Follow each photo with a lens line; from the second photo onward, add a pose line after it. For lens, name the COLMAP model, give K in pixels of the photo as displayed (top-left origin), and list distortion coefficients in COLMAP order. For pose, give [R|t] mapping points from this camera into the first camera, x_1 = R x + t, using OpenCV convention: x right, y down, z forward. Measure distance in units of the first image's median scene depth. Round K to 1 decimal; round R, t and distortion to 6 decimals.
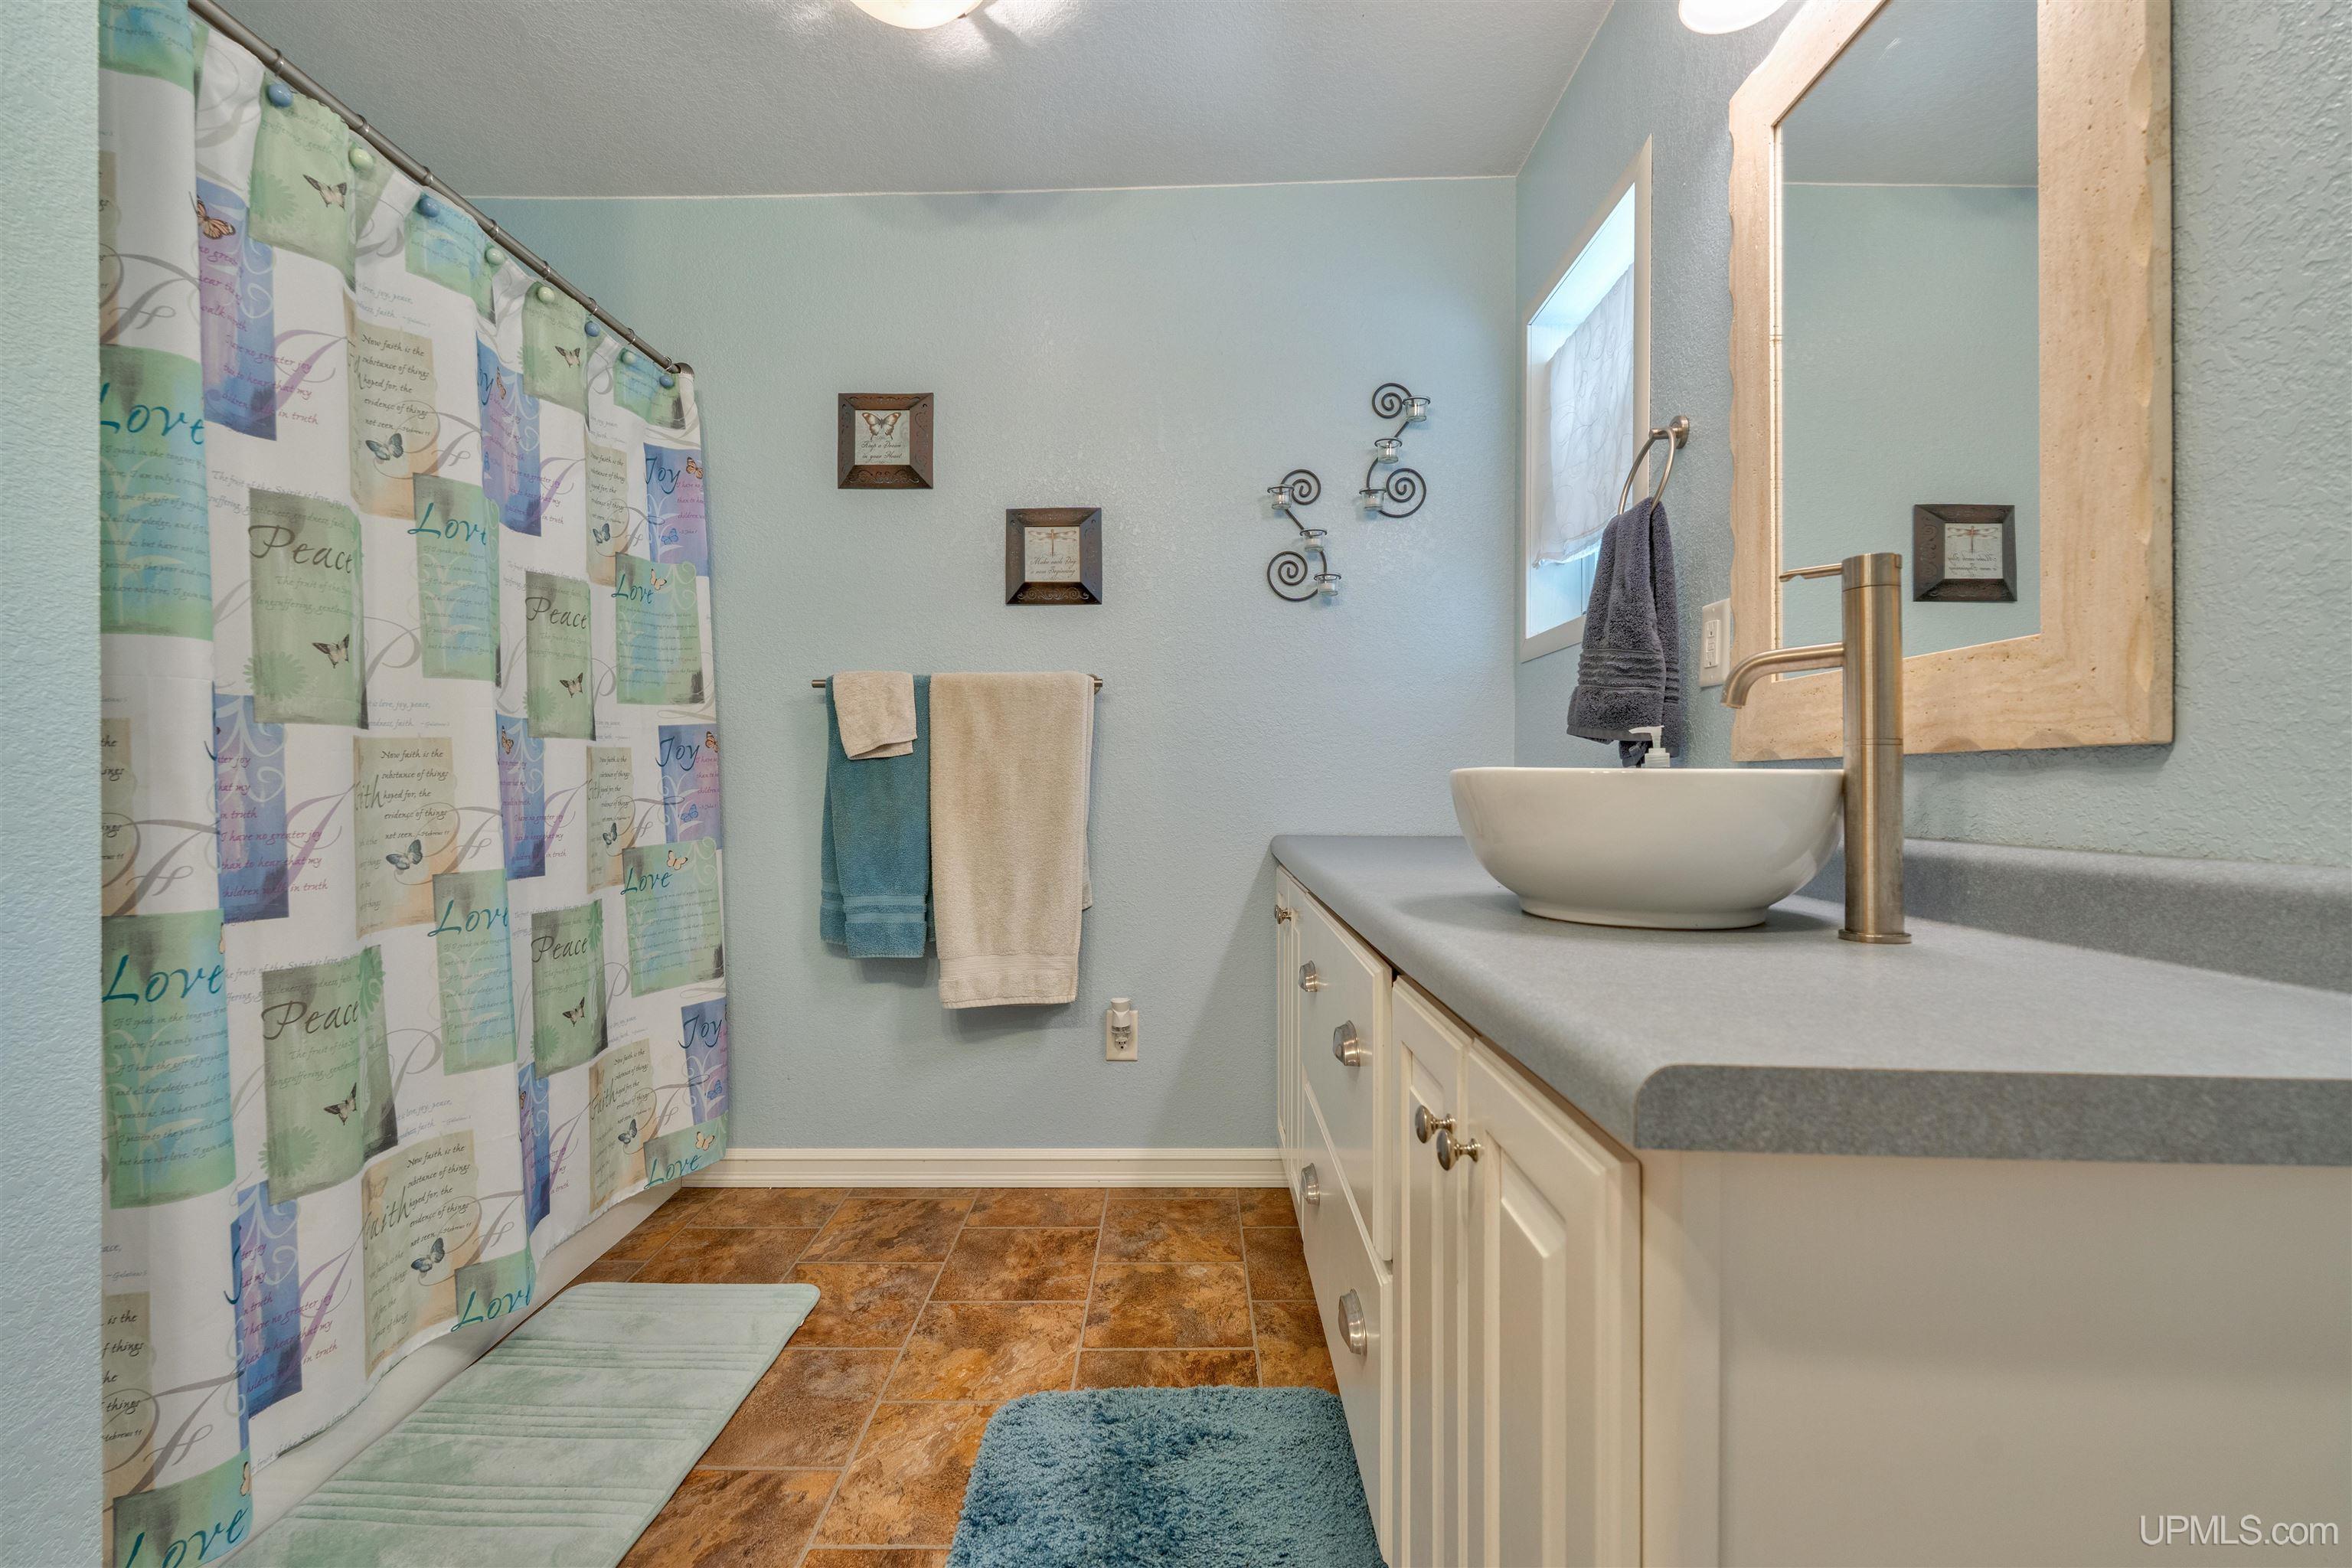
lens RADIAL K [[1021.9, 0, 1168.9], [0, 1021.9, 785.2], [0, 0, 1]] dist [-0.002124, 0.000011]
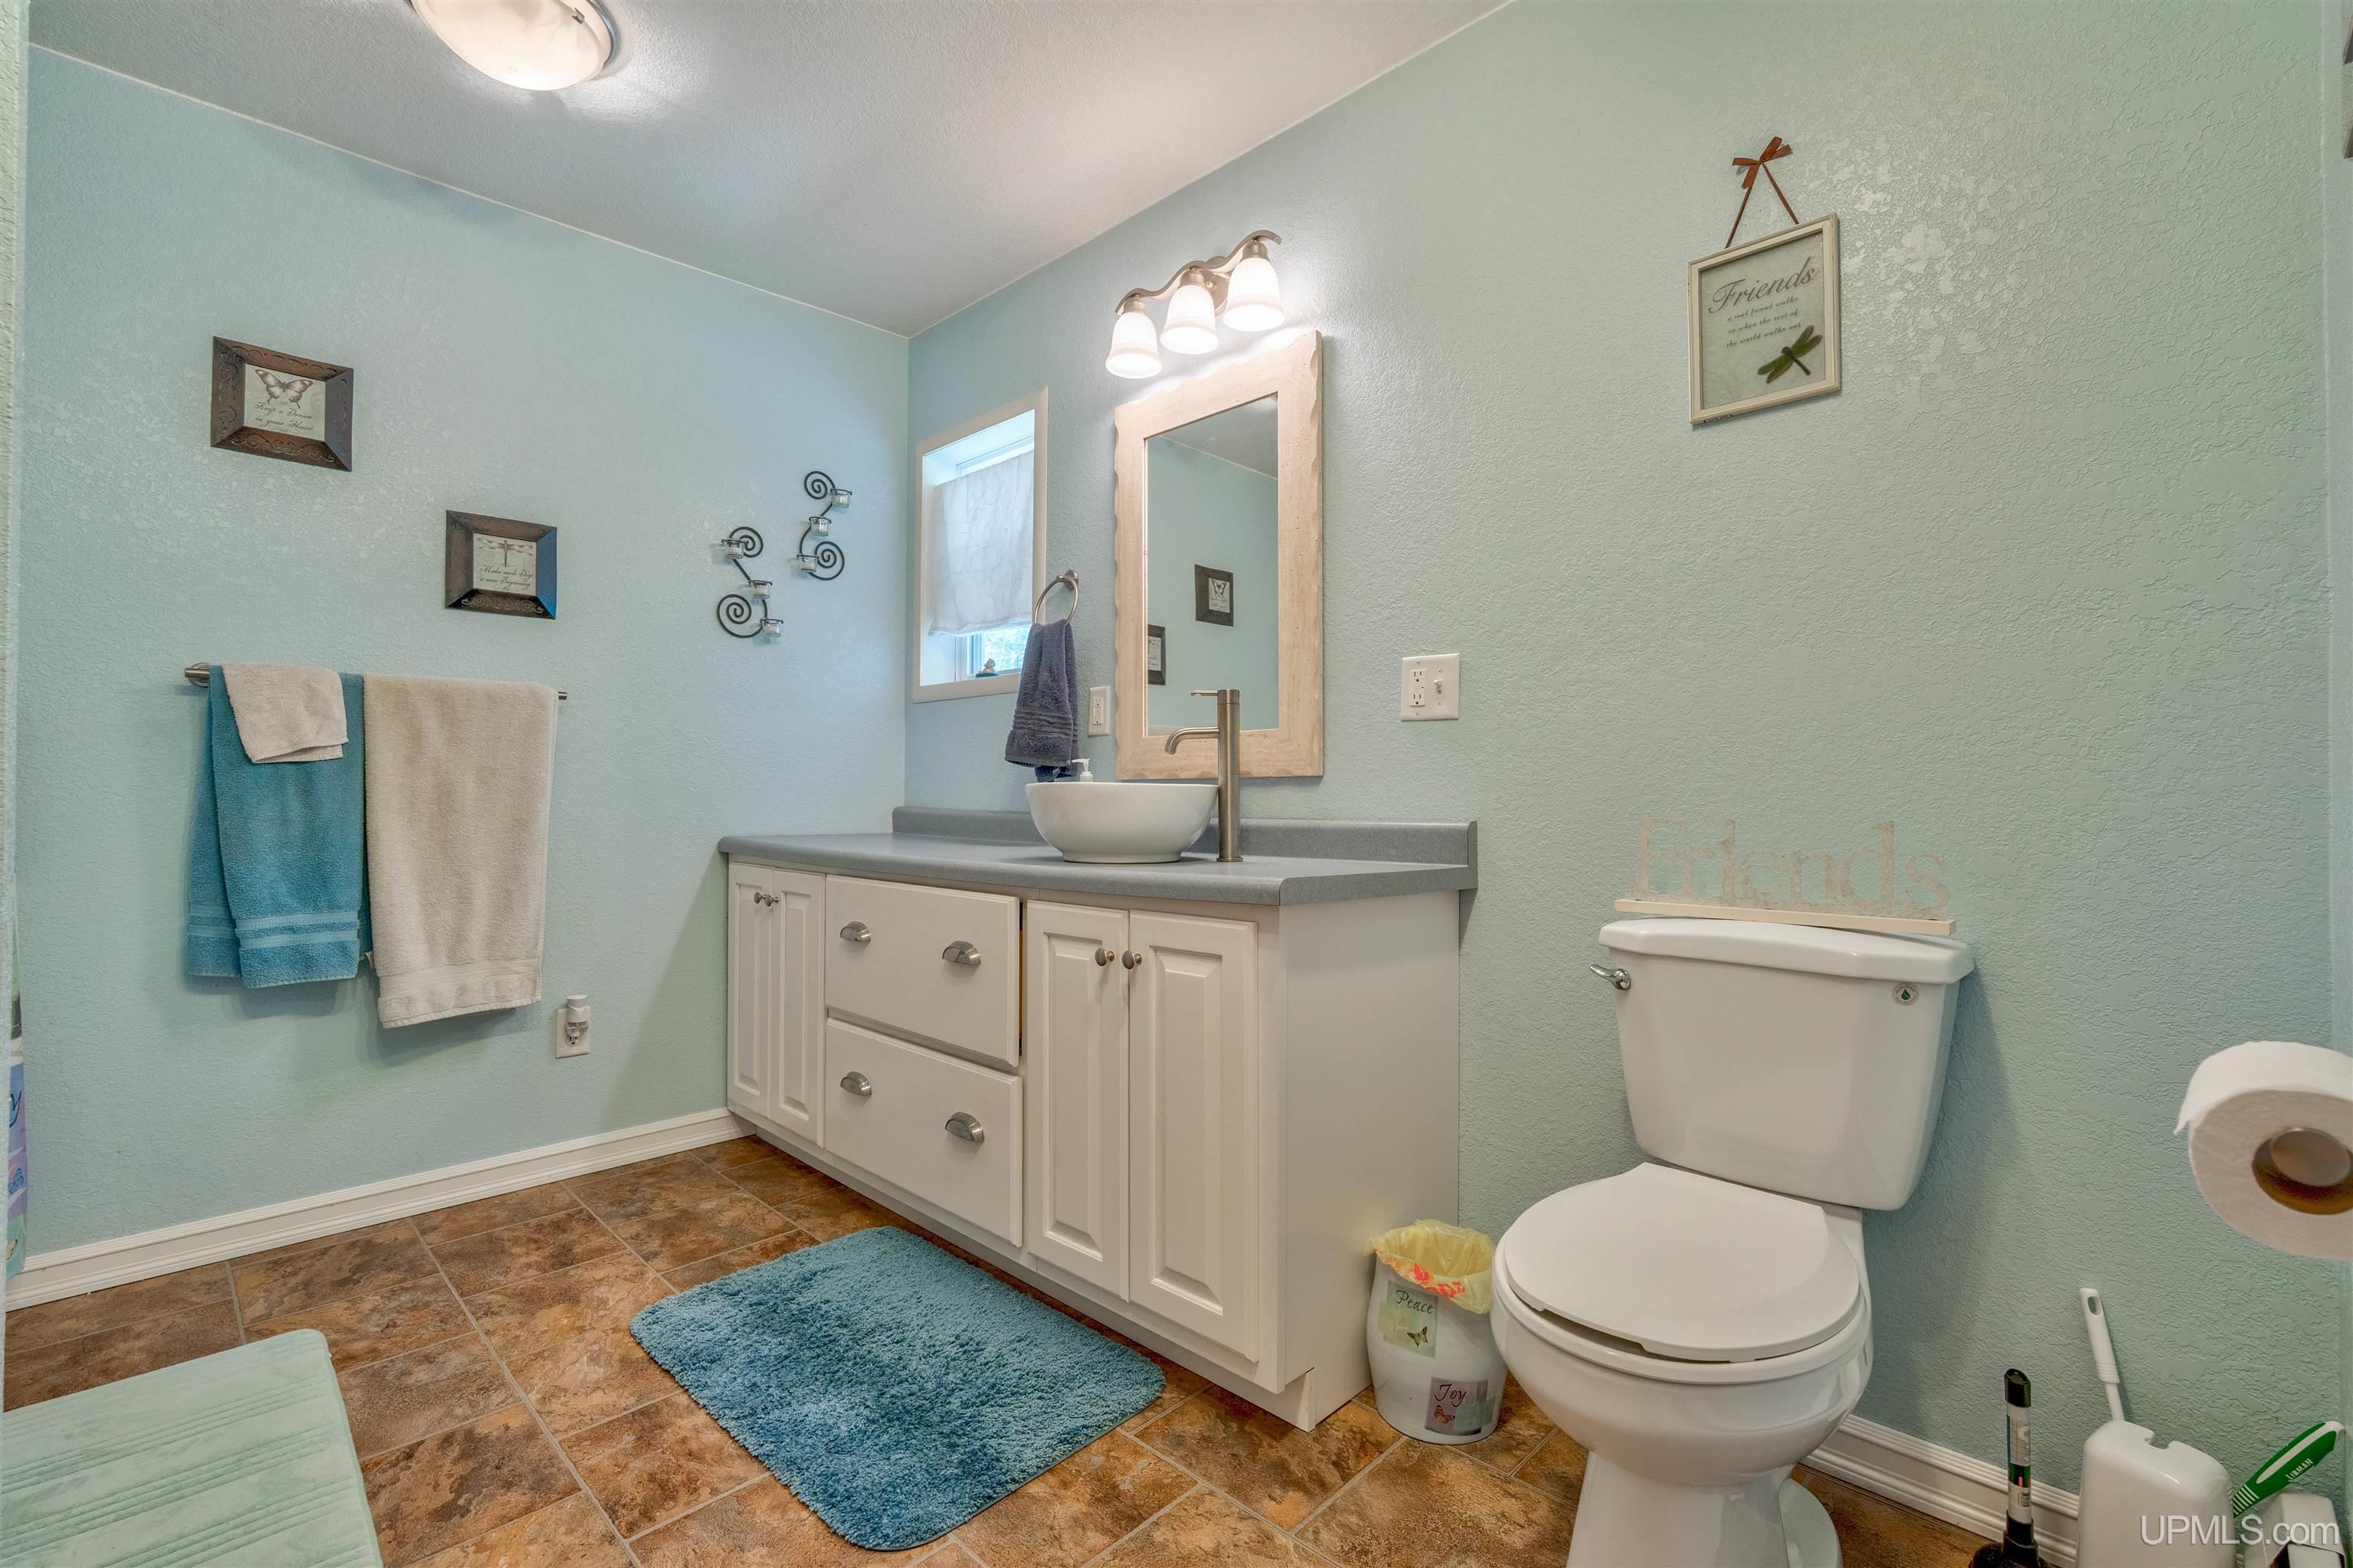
lens RADIAL K [[1032.0, 0, 1173.3], [0, 1032.0, 783.2], [0, 0, 1]] dist [-0.001265, 0.000029]
pose [[0.693140, 0.010566, 0.720725, -0.407736], [0.000133, 0.999891, -0.014787, 0.005829], [-0.720803, 0.010345, 0.693063, -0.190716]]
